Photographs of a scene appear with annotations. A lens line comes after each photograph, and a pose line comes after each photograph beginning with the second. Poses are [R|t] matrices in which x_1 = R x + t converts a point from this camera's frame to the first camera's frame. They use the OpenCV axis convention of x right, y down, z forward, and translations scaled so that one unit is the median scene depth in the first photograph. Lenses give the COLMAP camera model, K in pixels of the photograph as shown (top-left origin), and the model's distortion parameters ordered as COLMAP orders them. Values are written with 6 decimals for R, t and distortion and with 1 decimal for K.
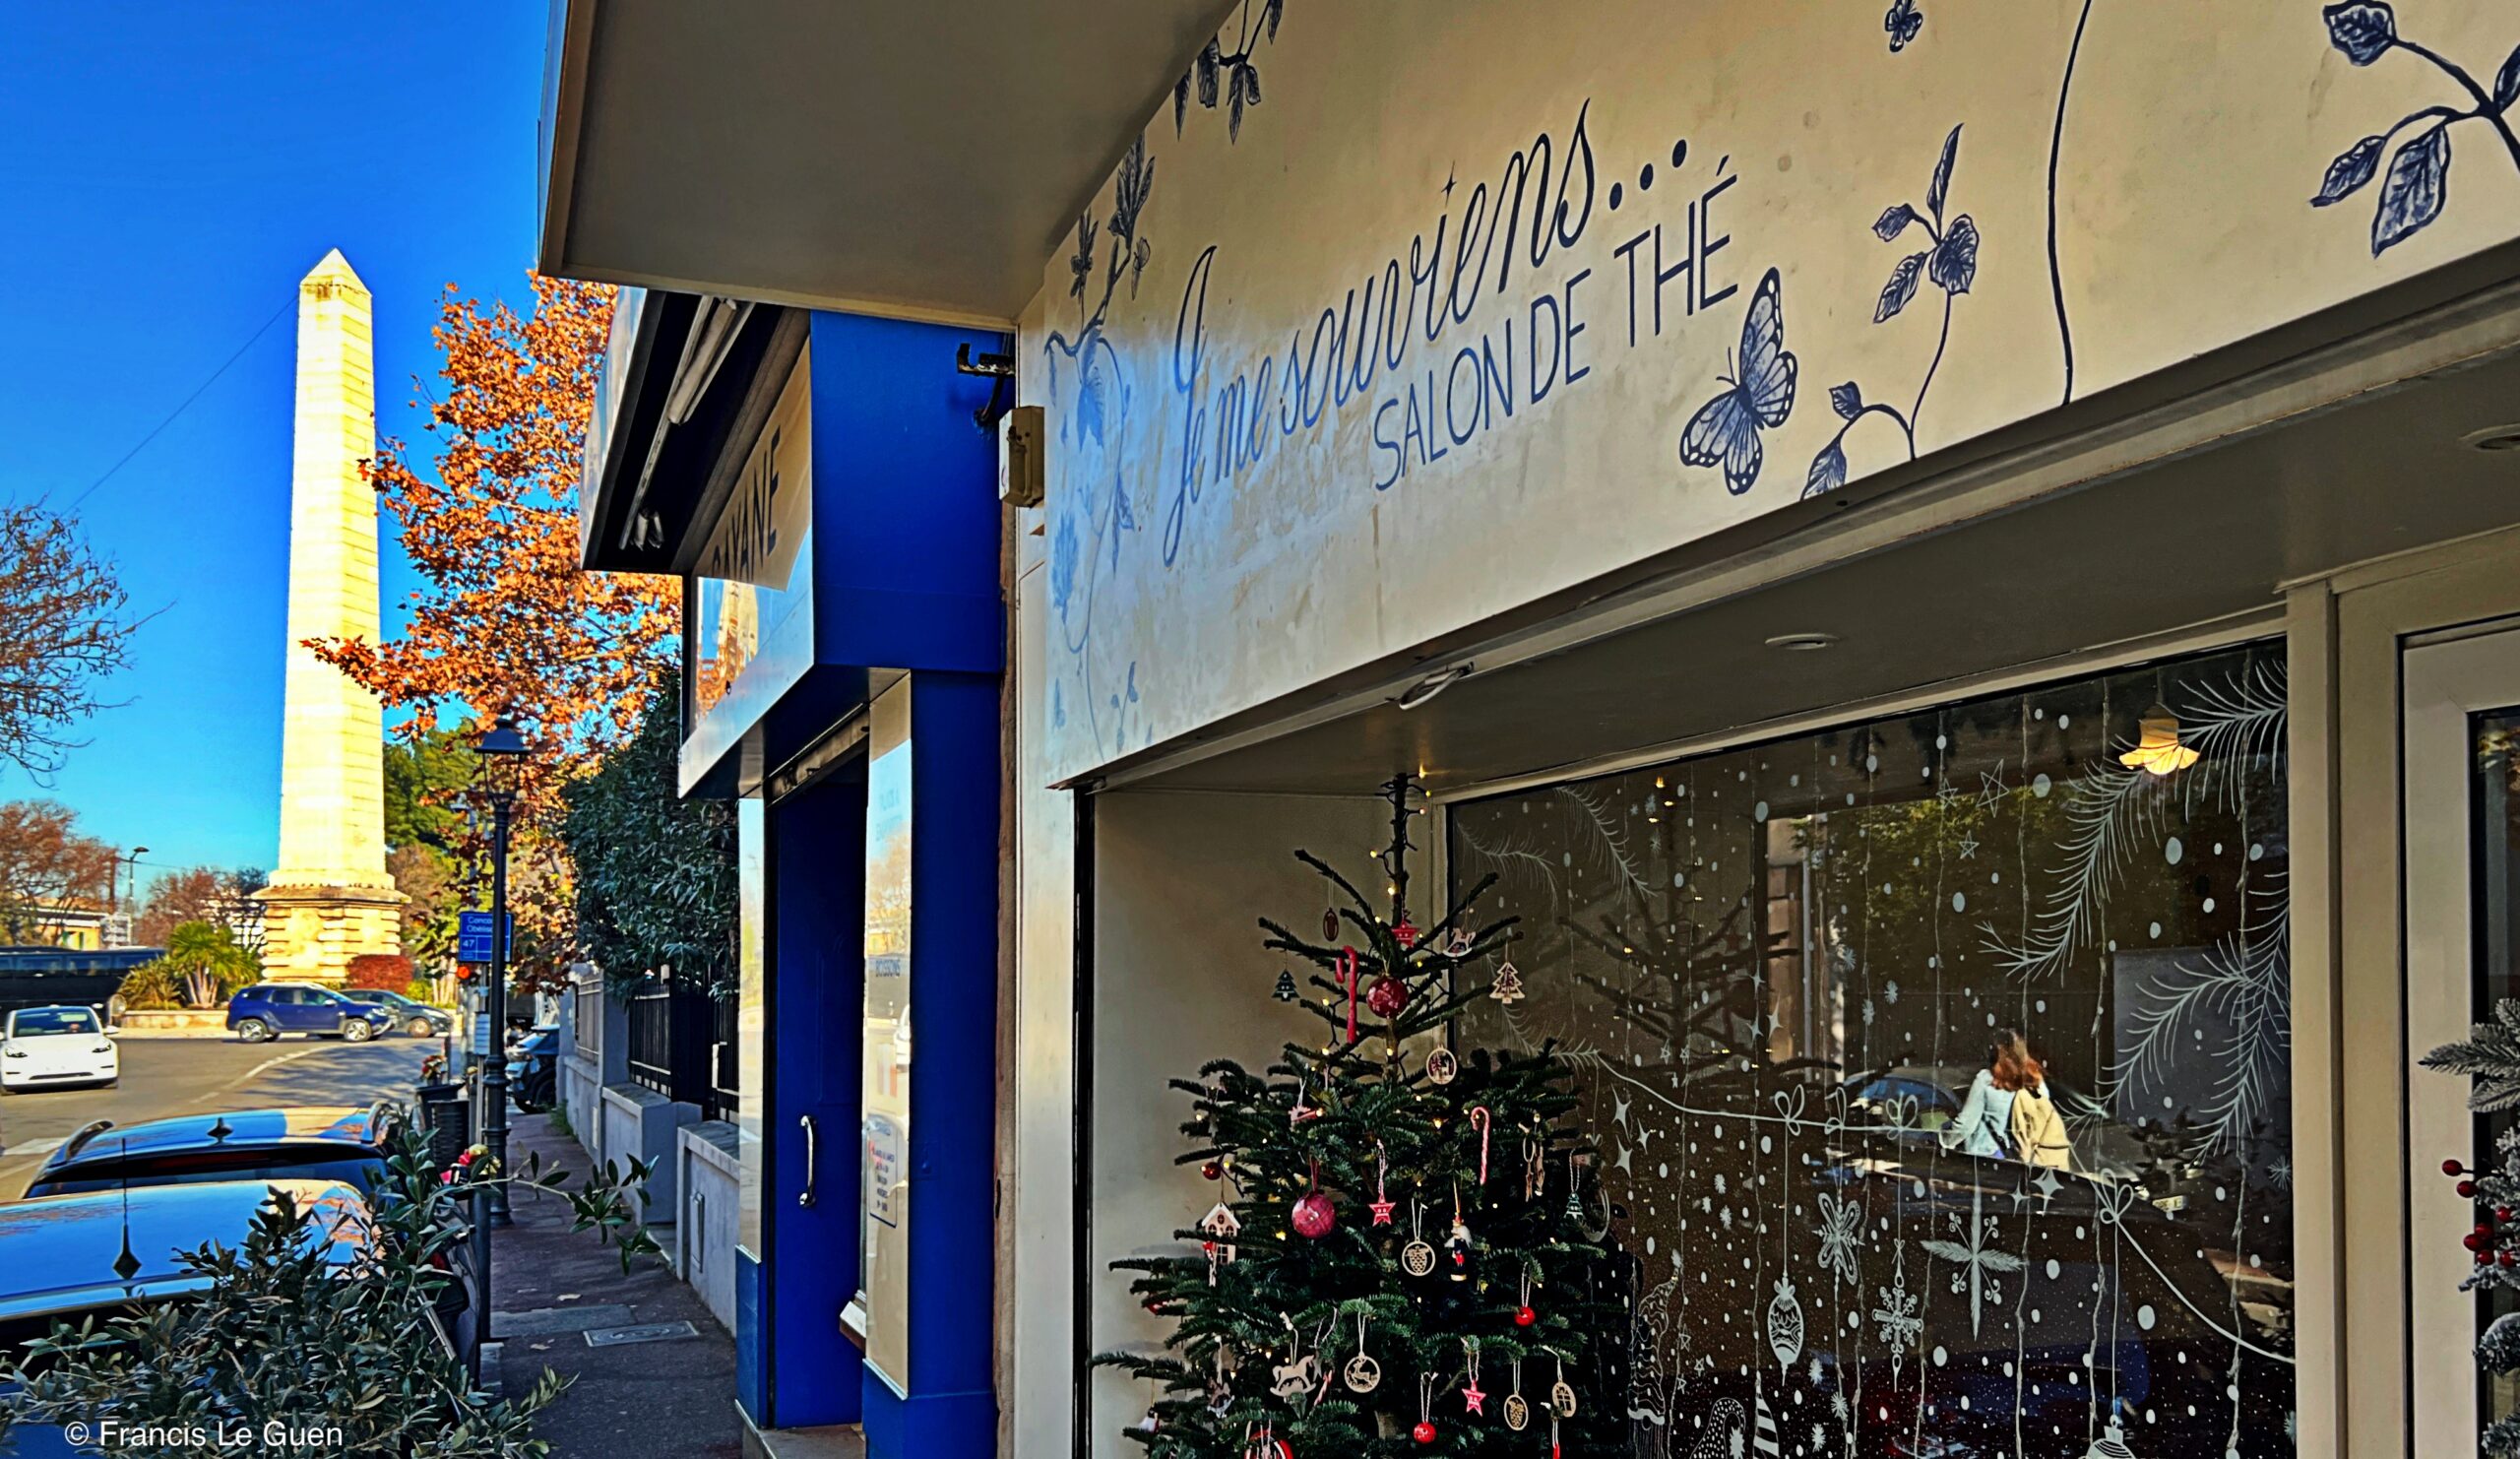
lens RADIAL K [[2022.6, 0, 1256.3], [0, 2022.6, 732.2], [0, 0, 1]] dist [-0.006608, -0.021900]
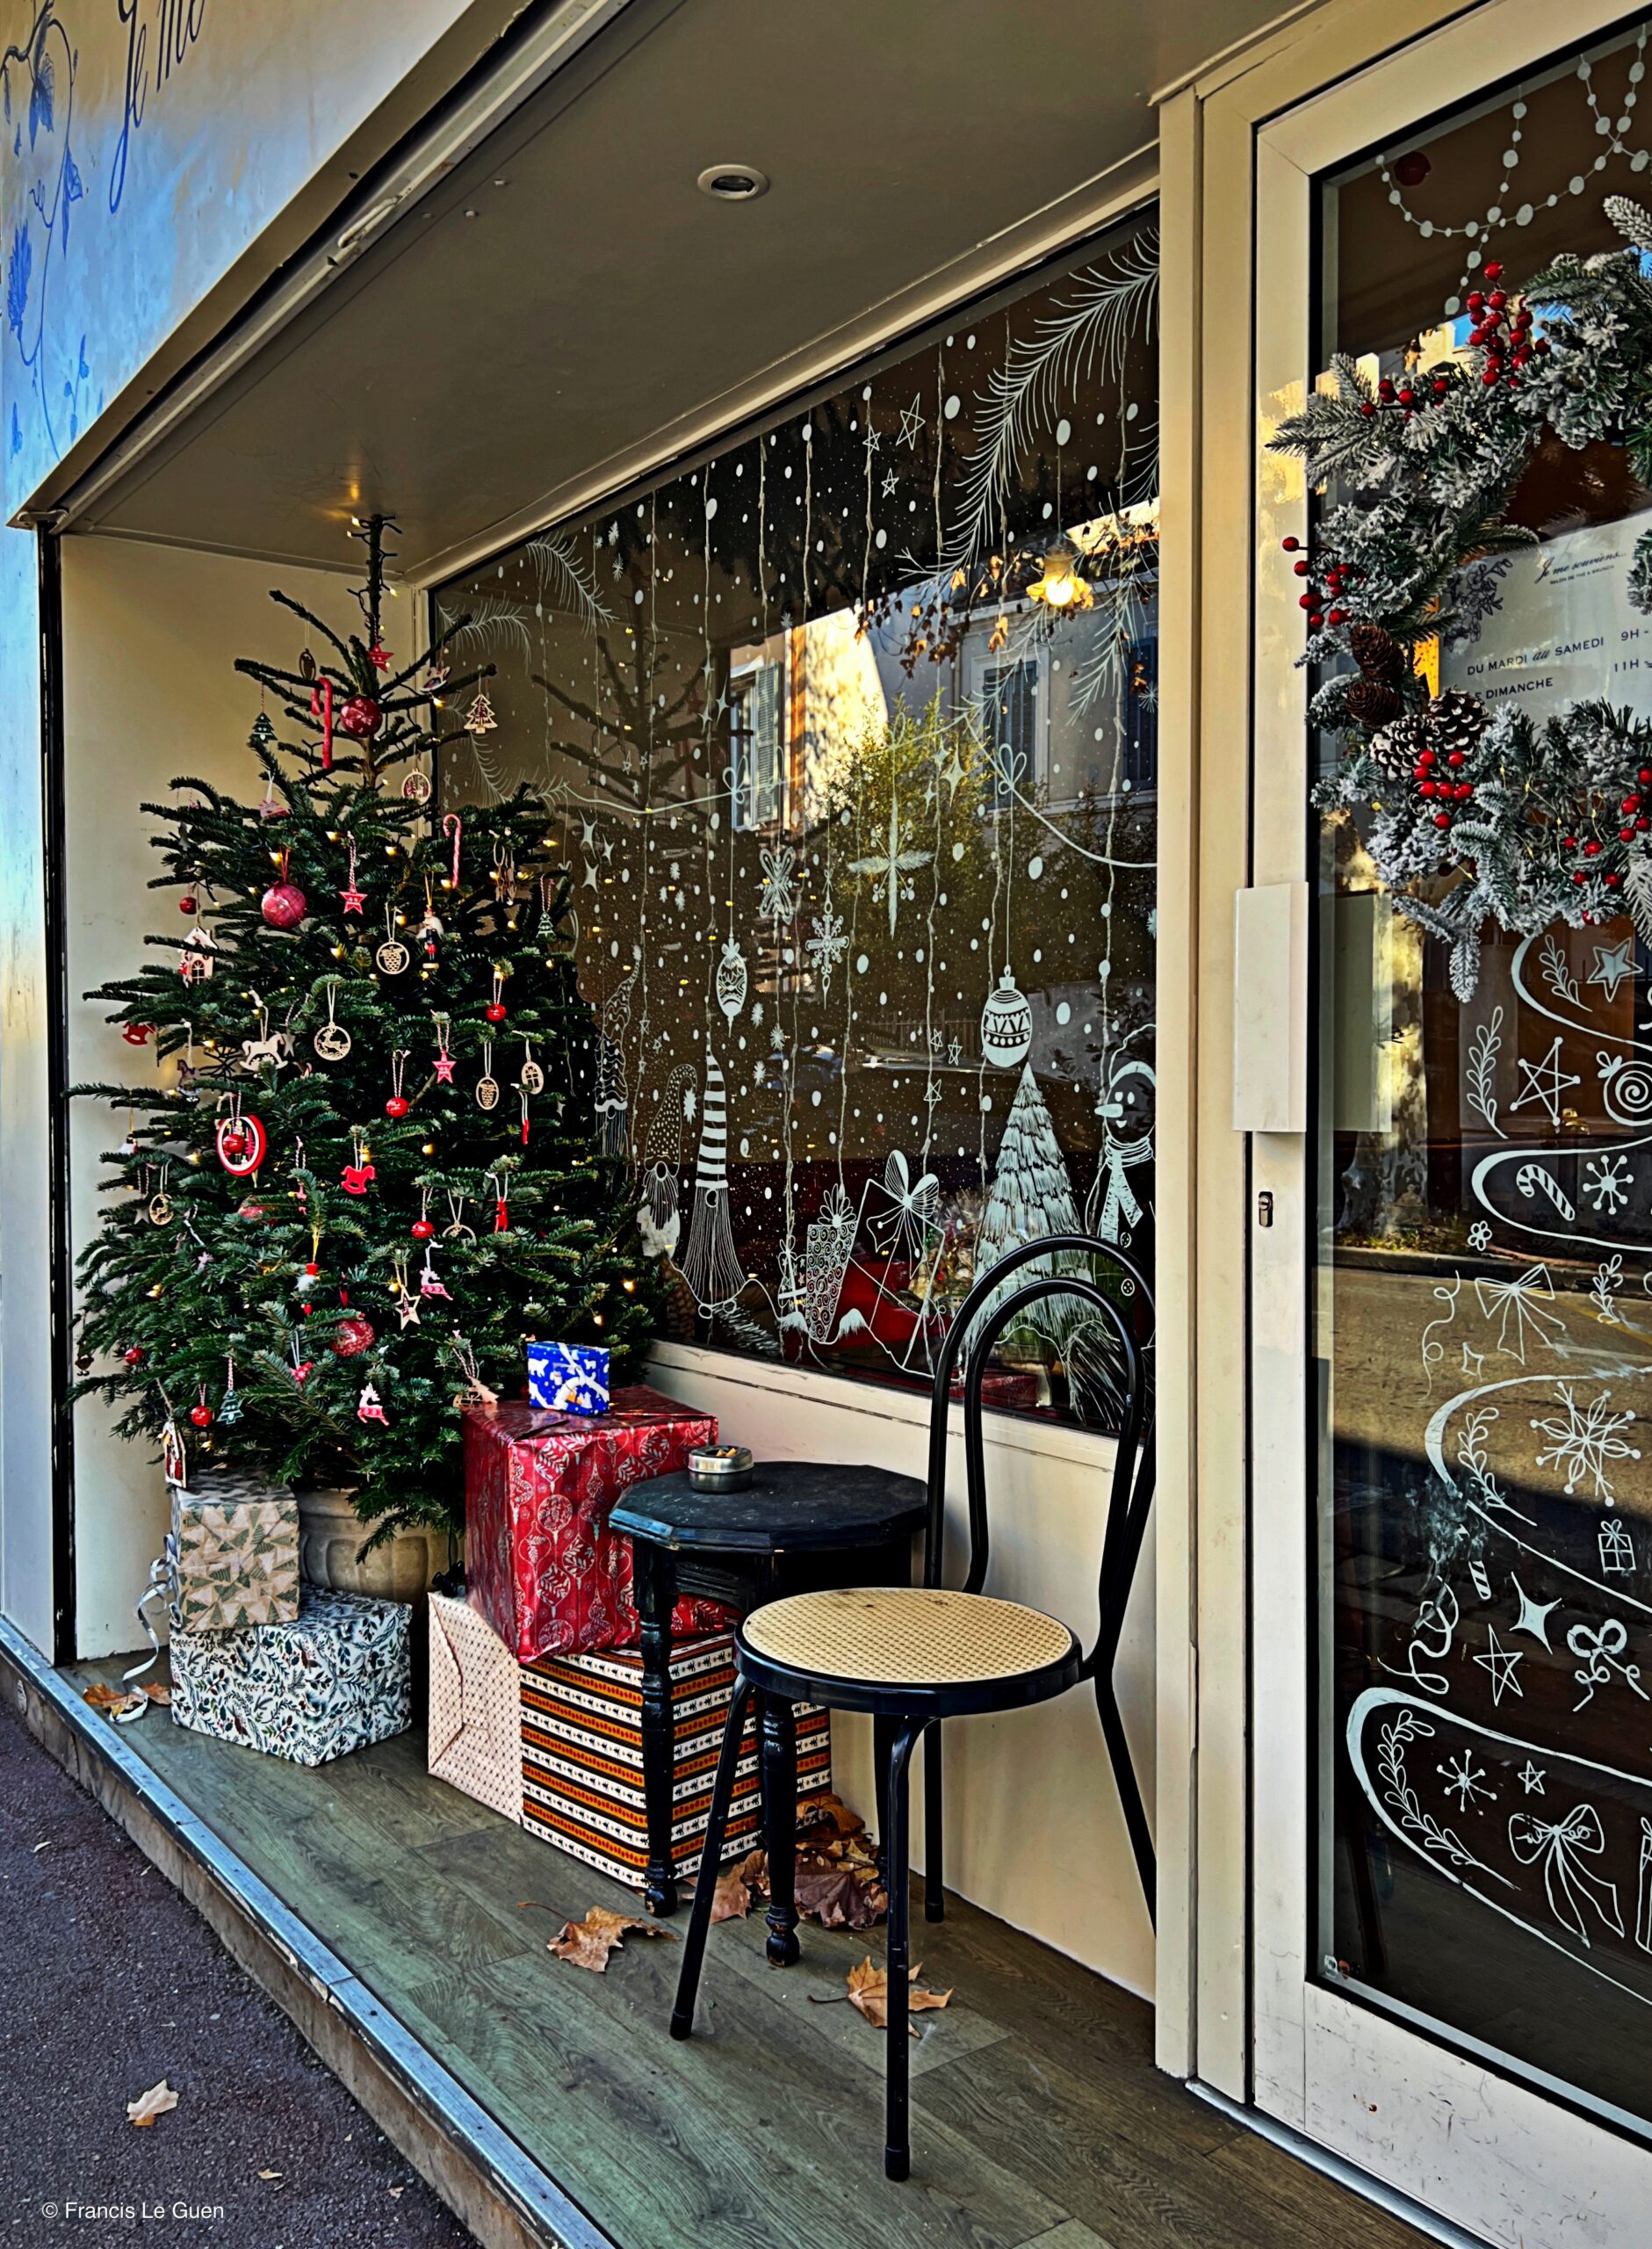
lens RADIAL K [[1670.9, 0, 832.3], [0, 1670.9, 1129.4], [0, 0, 1]] dist [-0.004034, -0.023724]
pose [[0.961071, -0.016094, 0.275834, 0.062409], [-0.004915, 0.997148, 0.075307, 0.299098], [-0.276259, -0.073731, 0.958251, 0.109825]]
